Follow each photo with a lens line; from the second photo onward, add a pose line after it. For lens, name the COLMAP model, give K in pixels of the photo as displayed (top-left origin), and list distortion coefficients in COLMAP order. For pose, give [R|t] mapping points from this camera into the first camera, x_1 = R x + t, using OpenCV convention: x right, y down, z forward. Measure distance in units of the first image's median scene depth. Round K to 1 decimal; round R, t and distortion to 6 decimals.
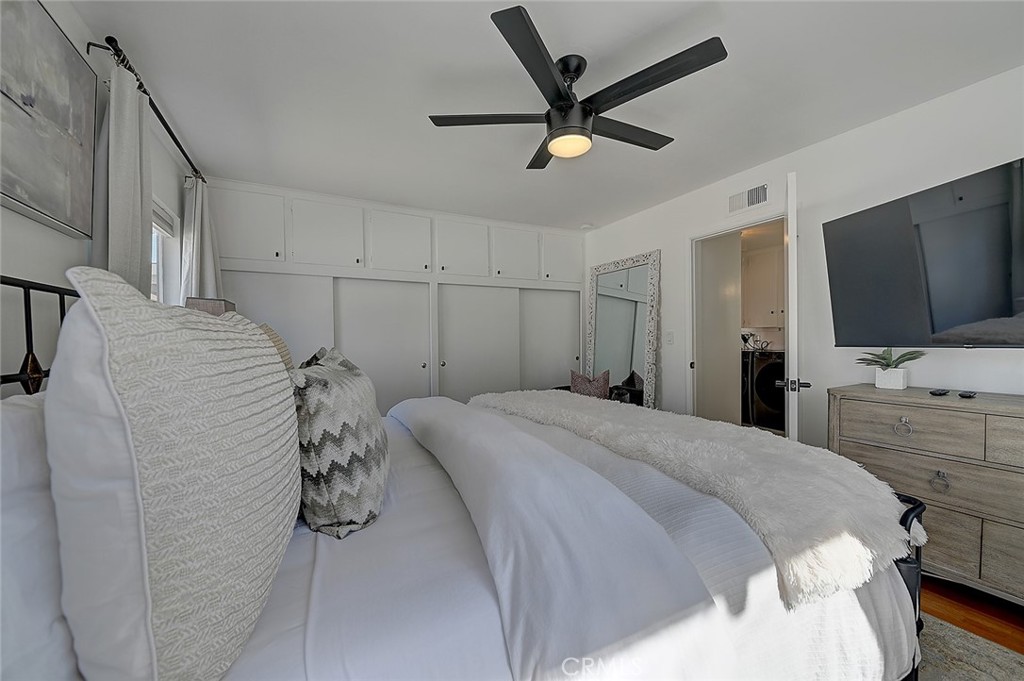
lens RADIAL K [[404.0, 0, 513.6], [0, 404.0, 342.4], [0, 0, 1]] dist [-0.018078, -0.002577]
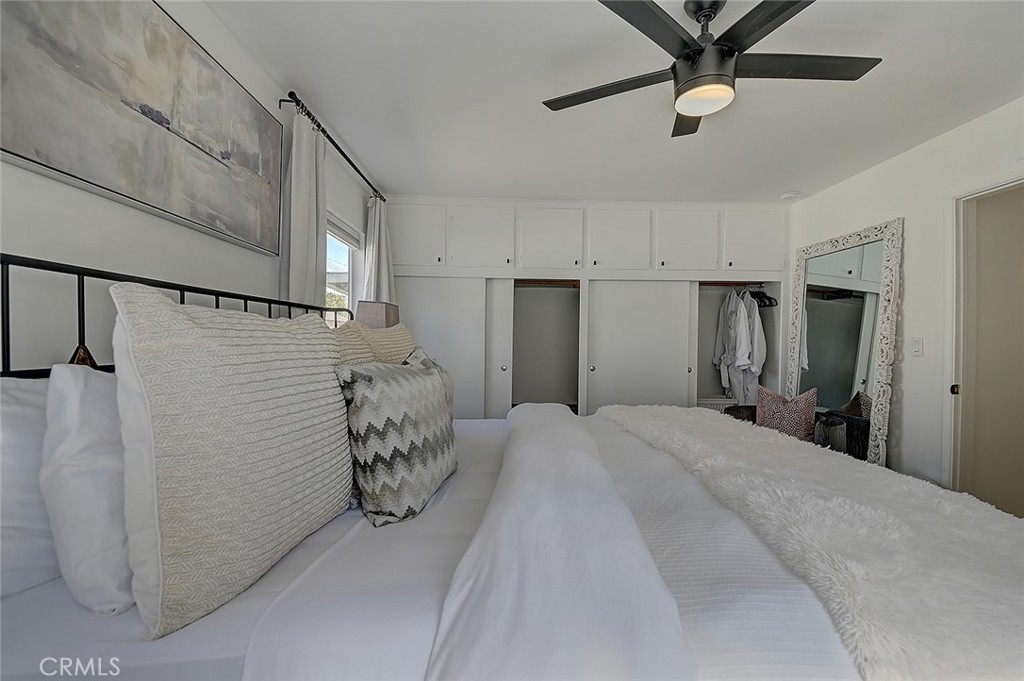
lens RADIAL K [[442.9, 0, 505.6], [0, 442.9, 338.8], [0, 0, 1]] dist [0.001402, -0.006601]
pose [[0.891331, 0.020454, -0.452891, 0.205373], [-0.025736, 0.999654, -0.005503, -0.005136], [0.452621, 0.016561, 0.891549, 0.054517]]
